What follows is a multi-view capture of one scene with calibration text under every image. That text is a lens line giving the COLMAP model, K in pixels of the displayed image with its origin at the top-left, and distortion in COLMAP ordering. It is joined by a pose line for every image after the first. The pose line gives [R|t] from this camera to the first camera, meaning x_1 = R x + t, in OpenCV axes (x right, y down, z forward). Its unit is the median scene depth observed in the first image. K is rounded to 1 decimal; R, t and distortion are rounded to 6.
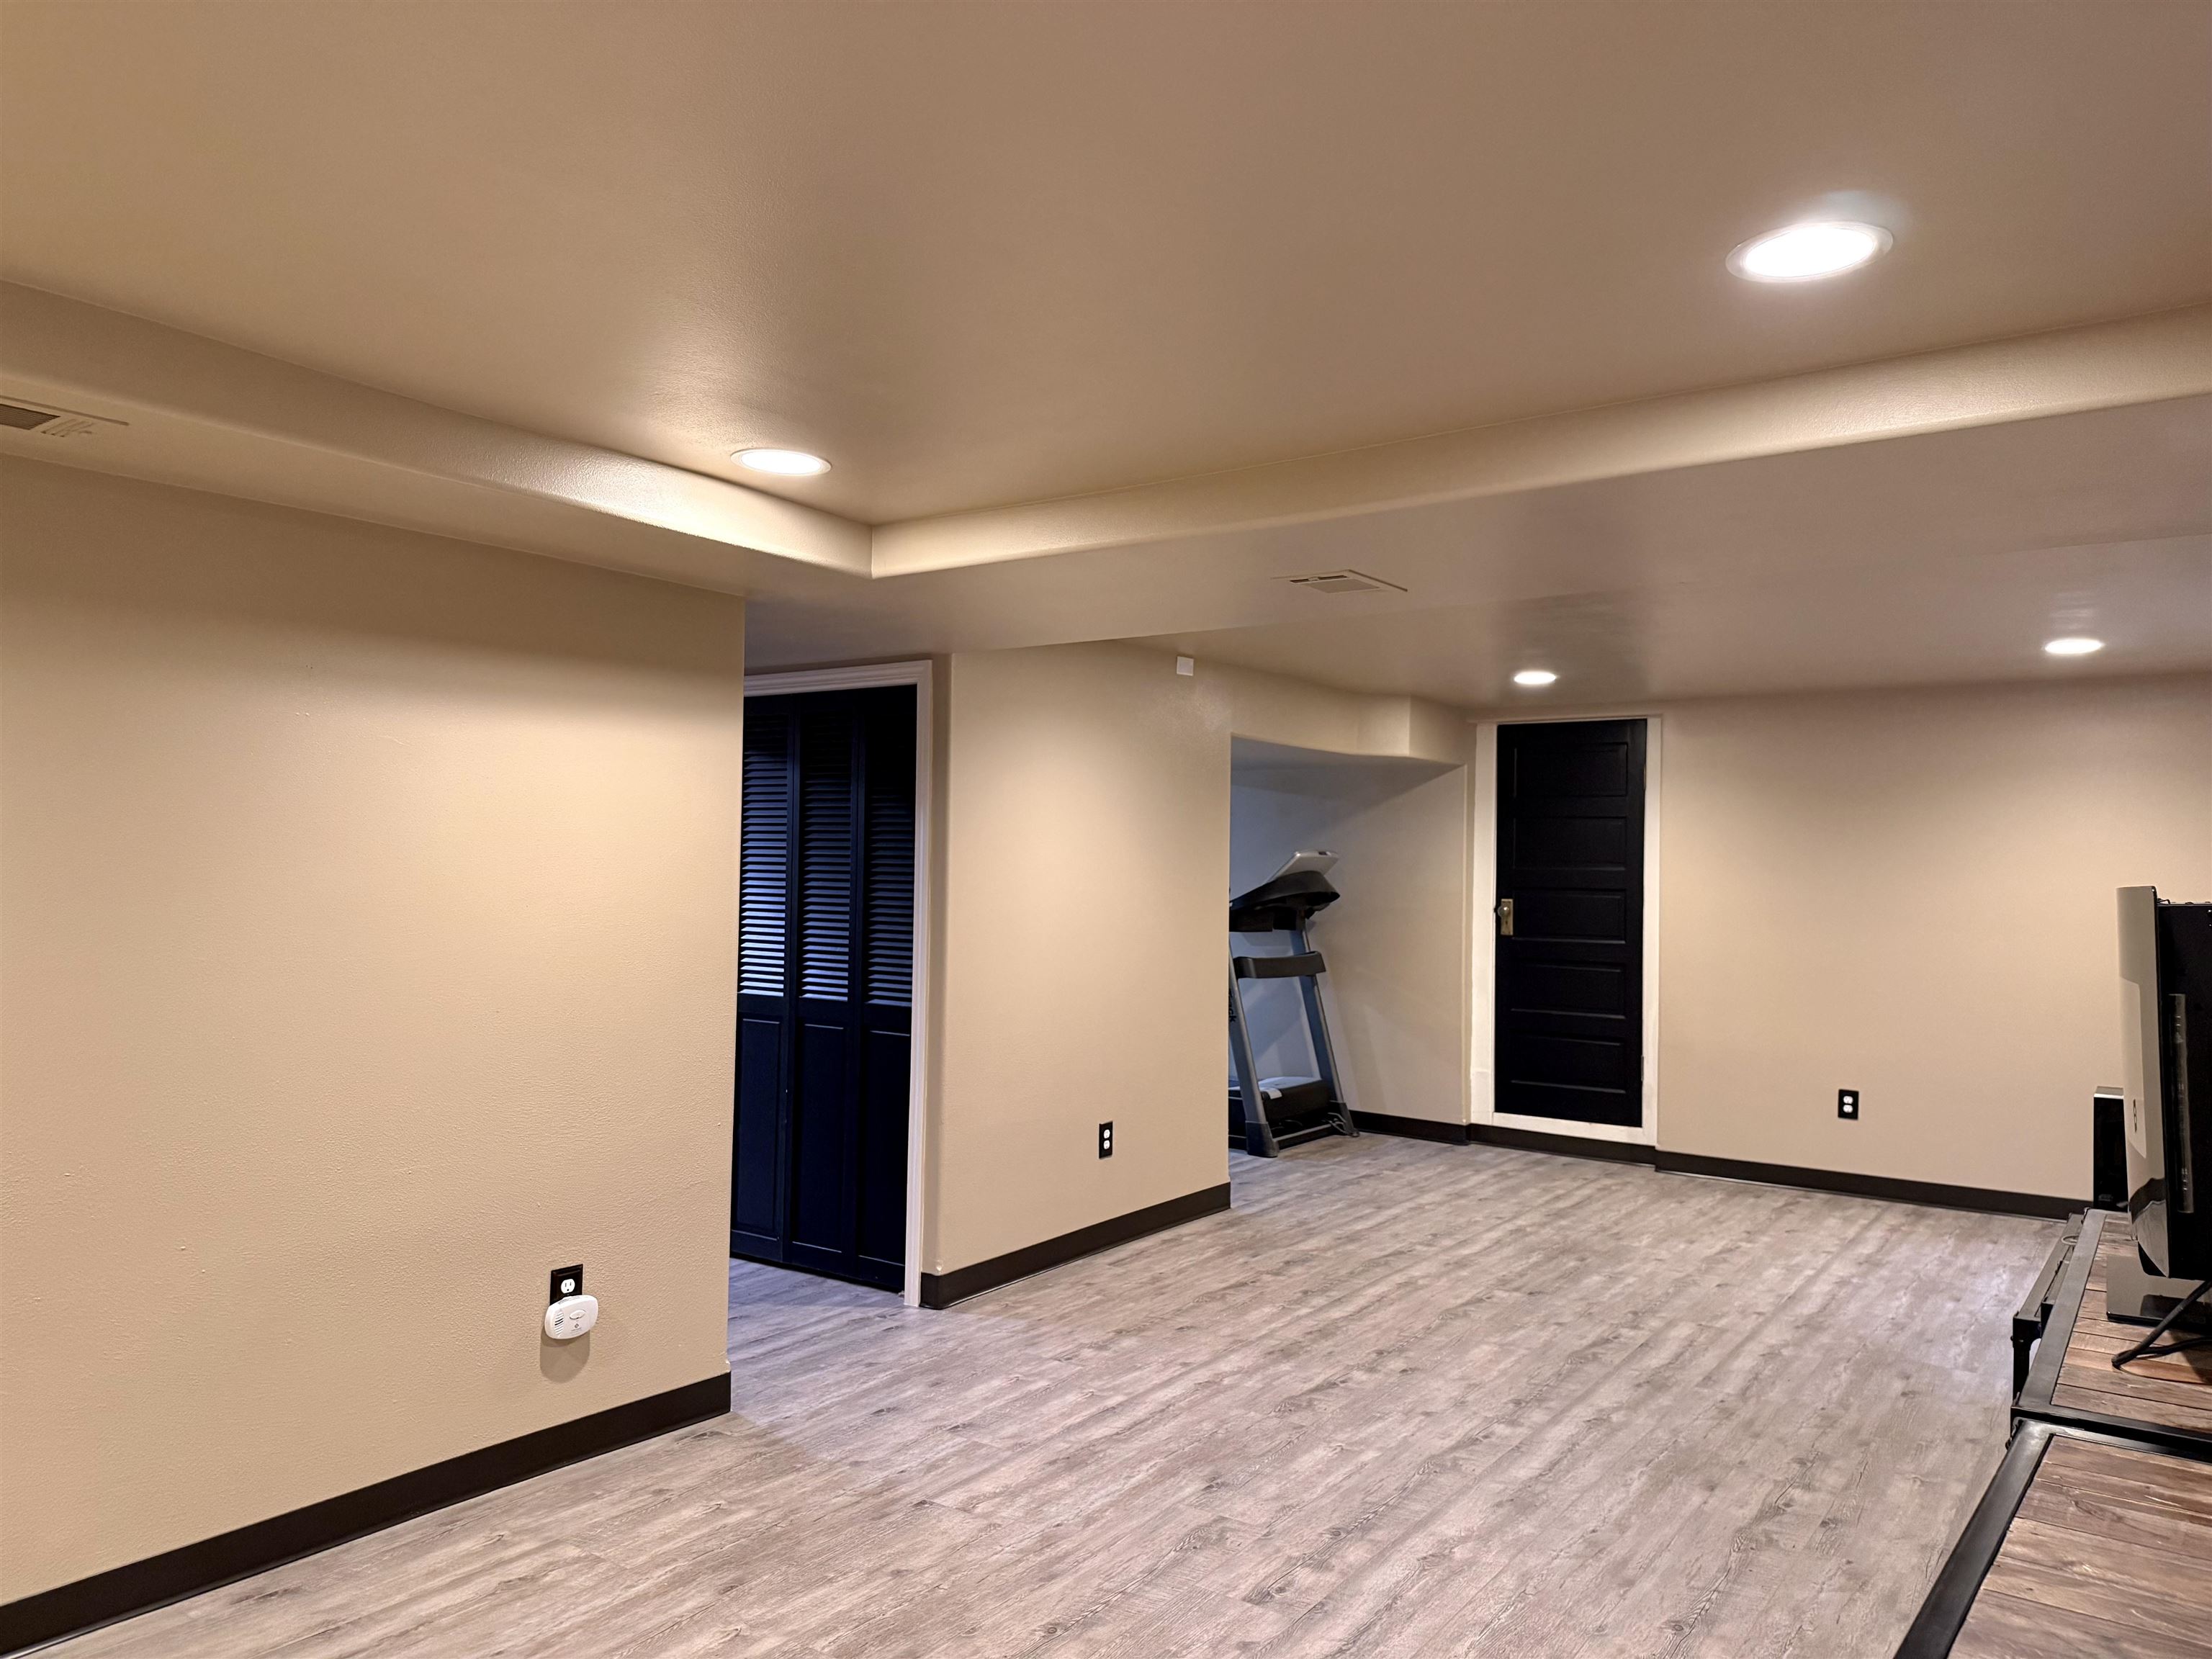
lens RADIAL K [[1538.8, 0, 1106.0], [0, 1538.8, 829.5], [0, 0, 1]] dist [0.141227, -0.242015]
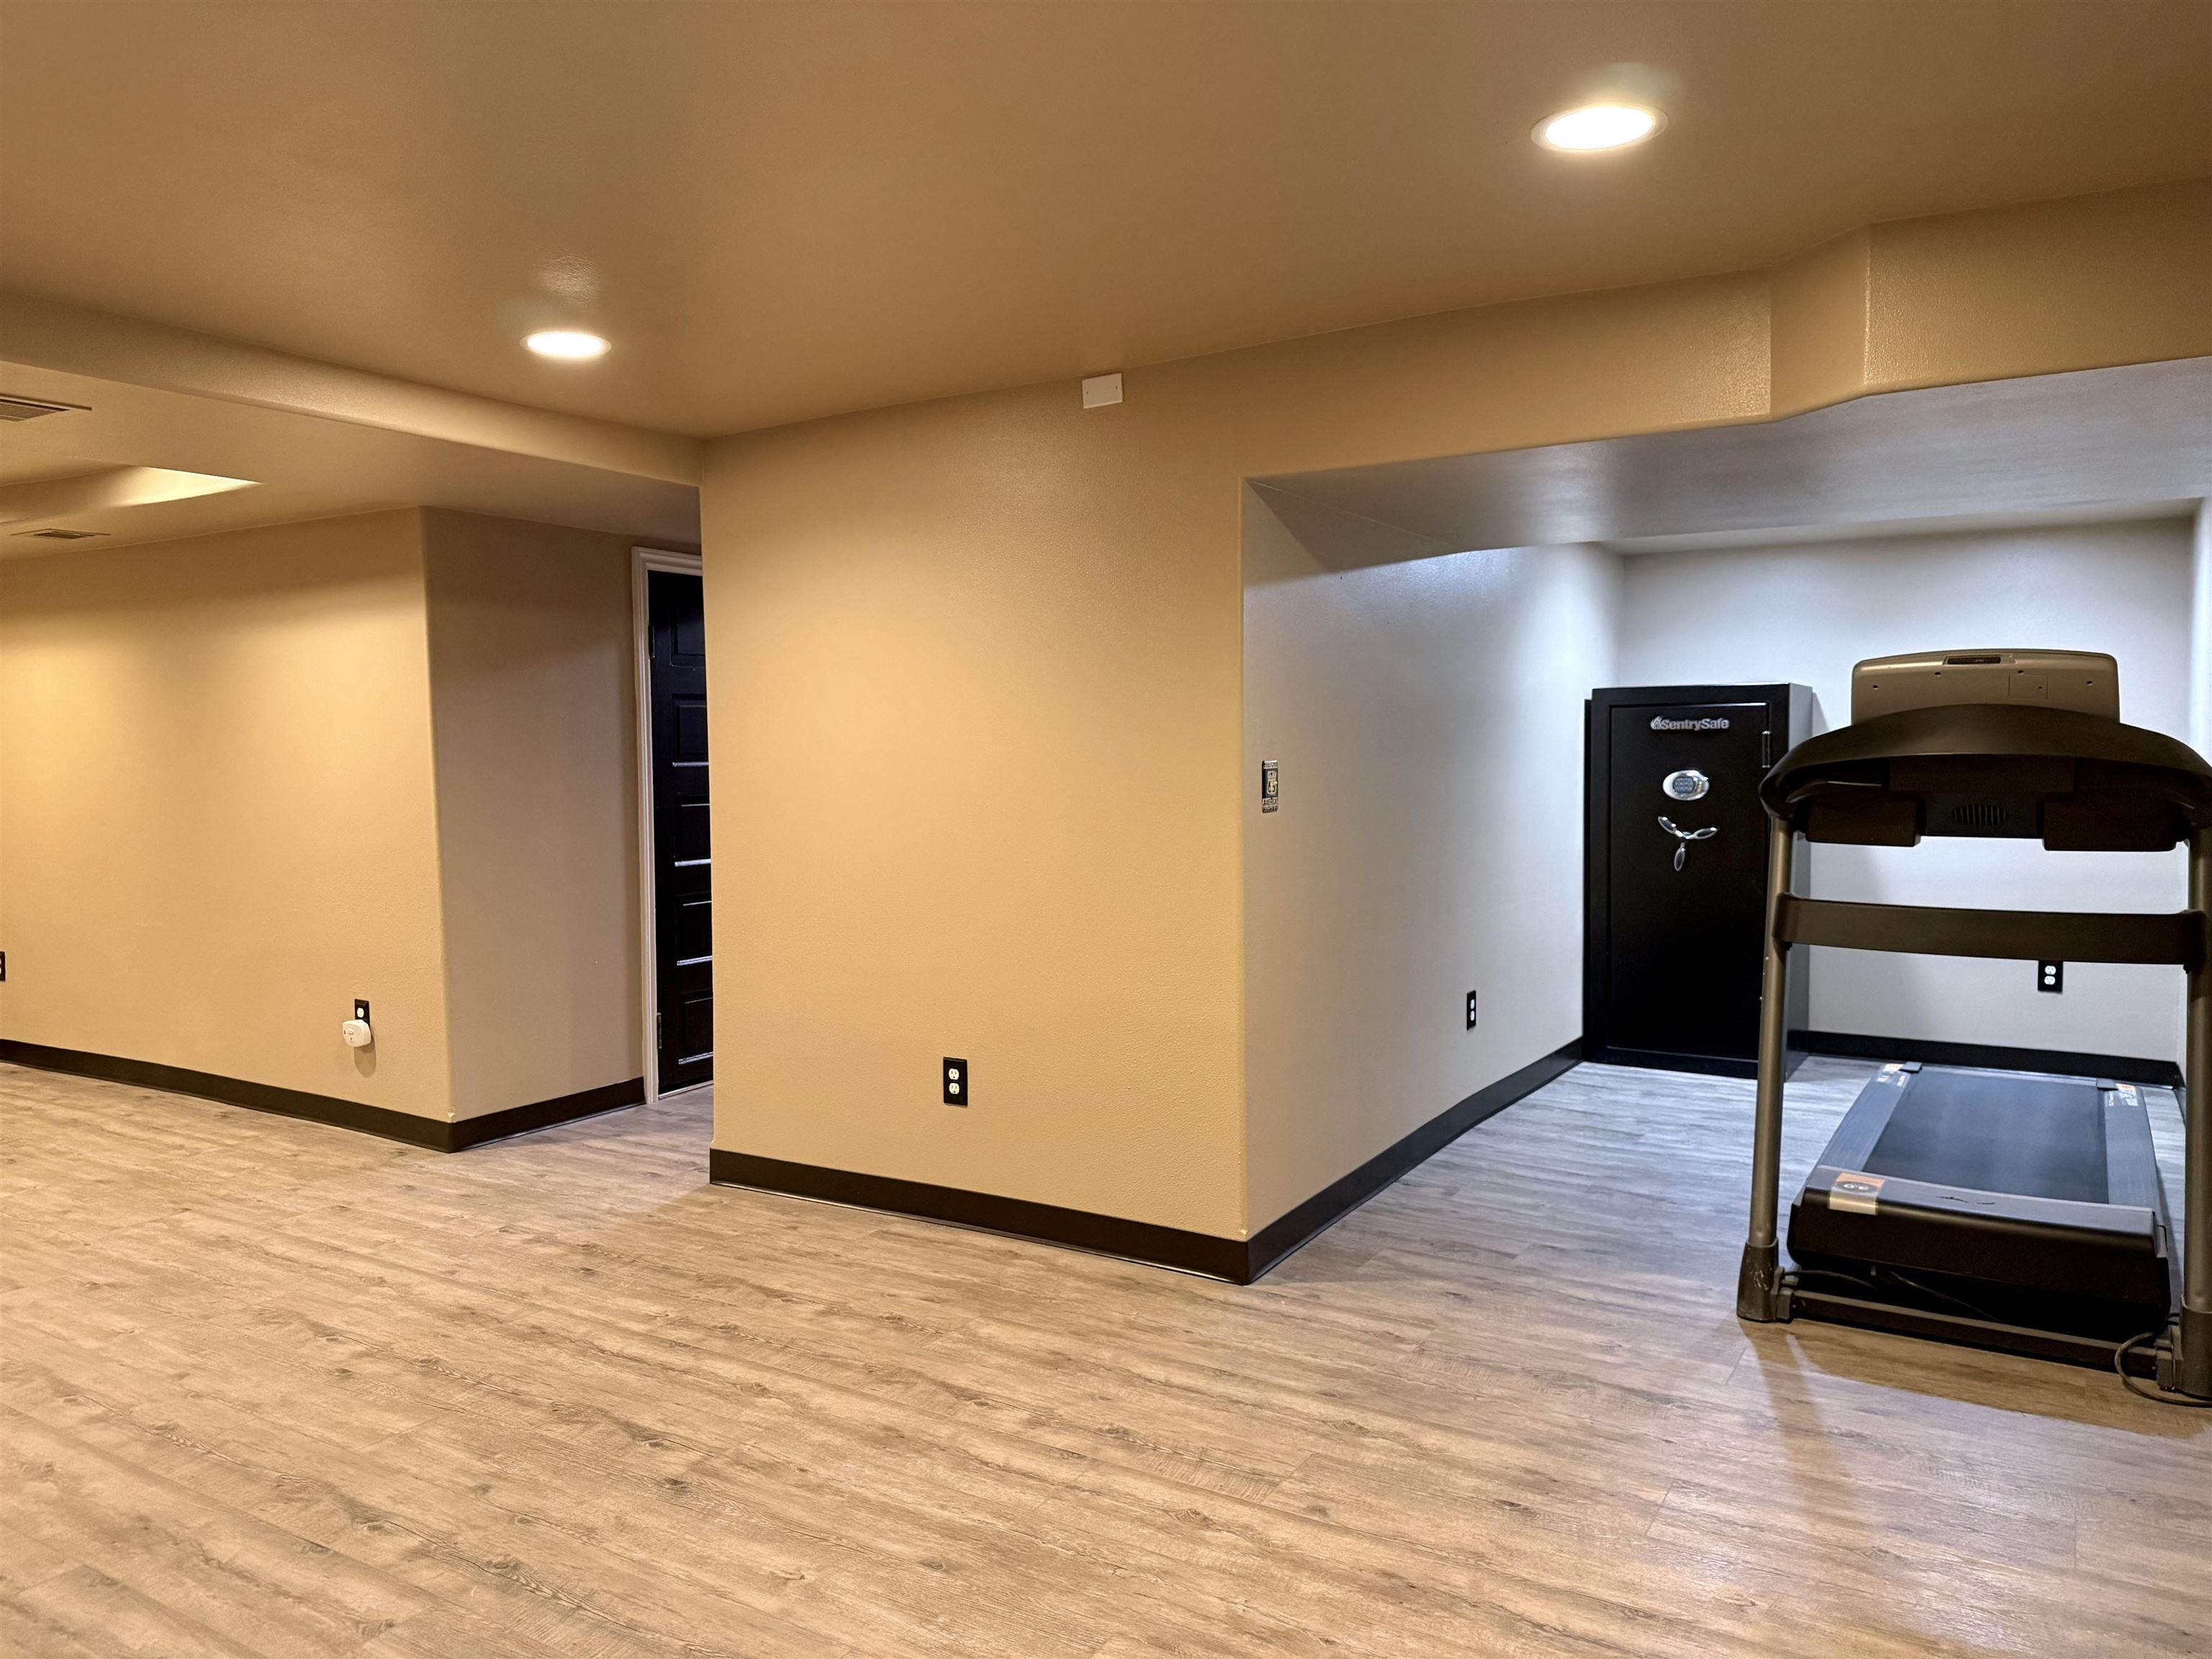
lens RADIAL K [[1571.1, 0, 1138.6], [0, 1571.1, 829.0], [0, 0, 1]] dist [-0.008967, 0.001077]
pose [[0.075066, 0.042526, -0.996271, 0.922075], [0.032238, 0.998464, 0.045049, 0.059875], [0.996657, -0.035500, 0.073580, 1.279874]]
